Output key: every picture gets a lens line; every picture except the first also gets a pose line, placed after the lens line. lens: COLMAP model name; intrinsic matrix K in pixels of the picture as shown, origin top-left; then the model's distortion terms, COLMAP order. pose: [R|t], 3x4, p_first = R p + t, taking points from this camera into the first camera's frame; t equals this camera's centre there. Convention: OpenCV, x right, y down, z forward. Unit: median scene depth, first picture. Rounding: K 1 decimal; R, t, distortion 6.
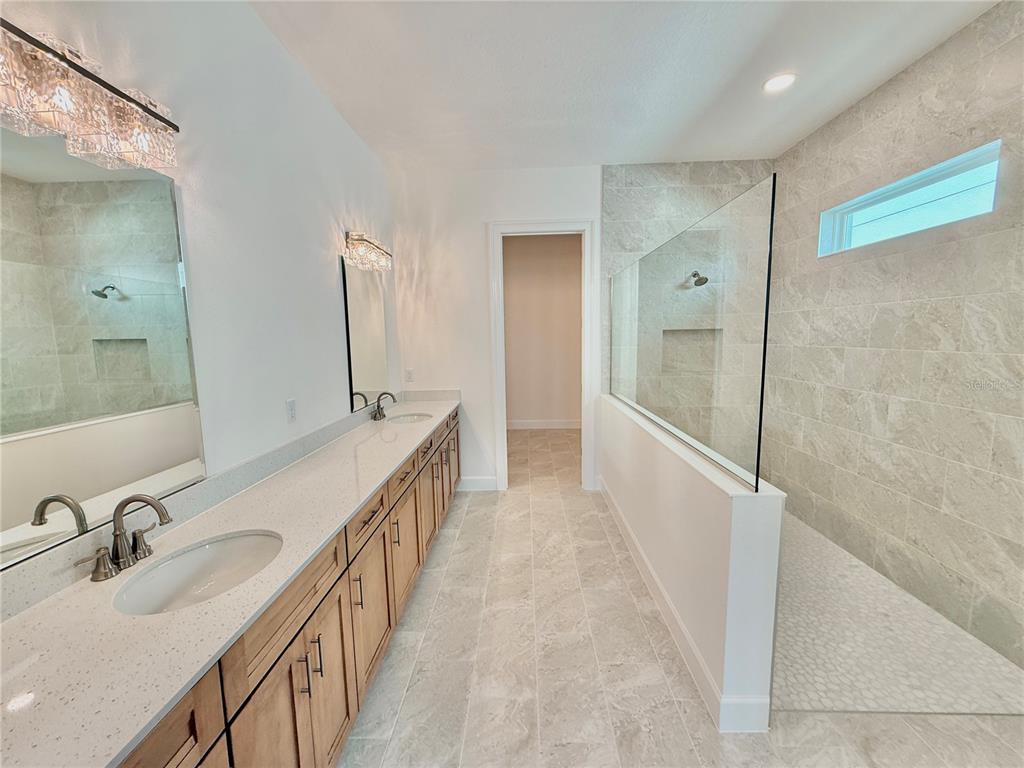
lens RADIAL K [[408.3, 0, 509.4], [0, 408.3, 382.4], [0, 0, 1]] dist [-0.001052, 0.001086]
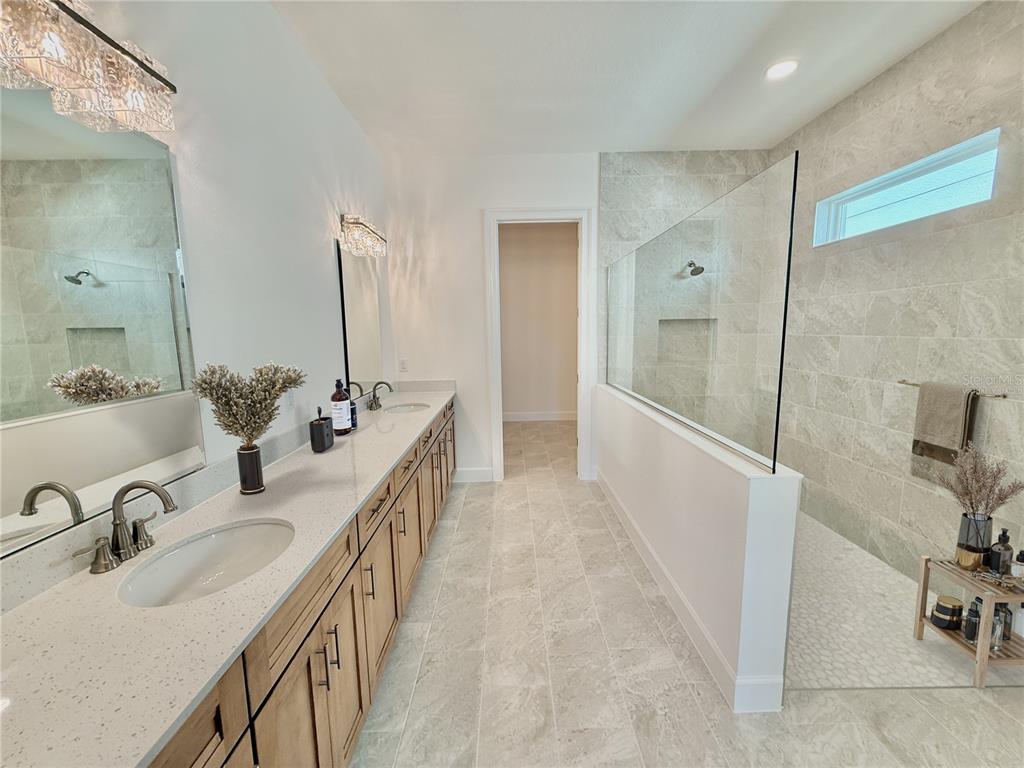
lens RADIAL K [[408.2, 0, 509.0], [0, 408.2, 382.6], [0, 0, 1]] dist [-0.000727, 0.000772]
pose [[0.999246, -0.002799, 0.038727, -0.047388], [0.002293, 0.999911, 0.013109, 0.018653], [-0.038760, -0.013010, 0.999164, 0.017893]]
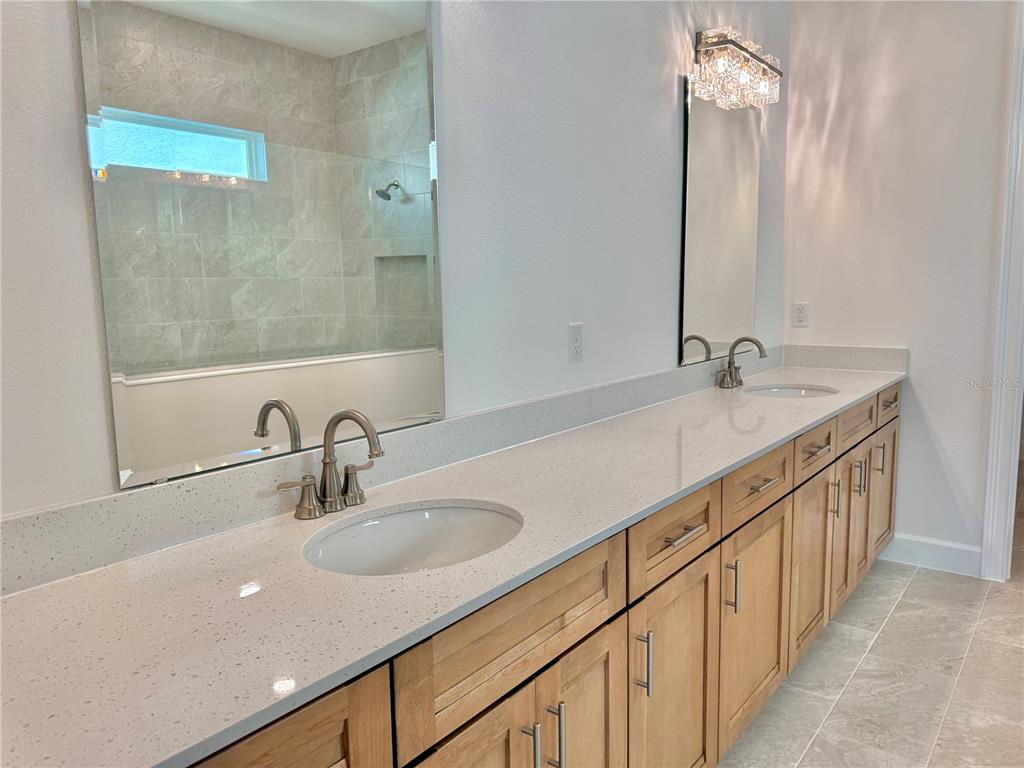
lens RADIAL K [[727.5, 0, 515.5], [0, 727.5, 382.1], [0, 0, 1]] dist [0.038544, -0.051351]
pose [[0.808085, 0.084157, -0.583024, 0.013249], [-0.067110, 0.996451, 0.050818, 0.069216], [0.585231, -0.001938, 0.810864, 0.079440]]
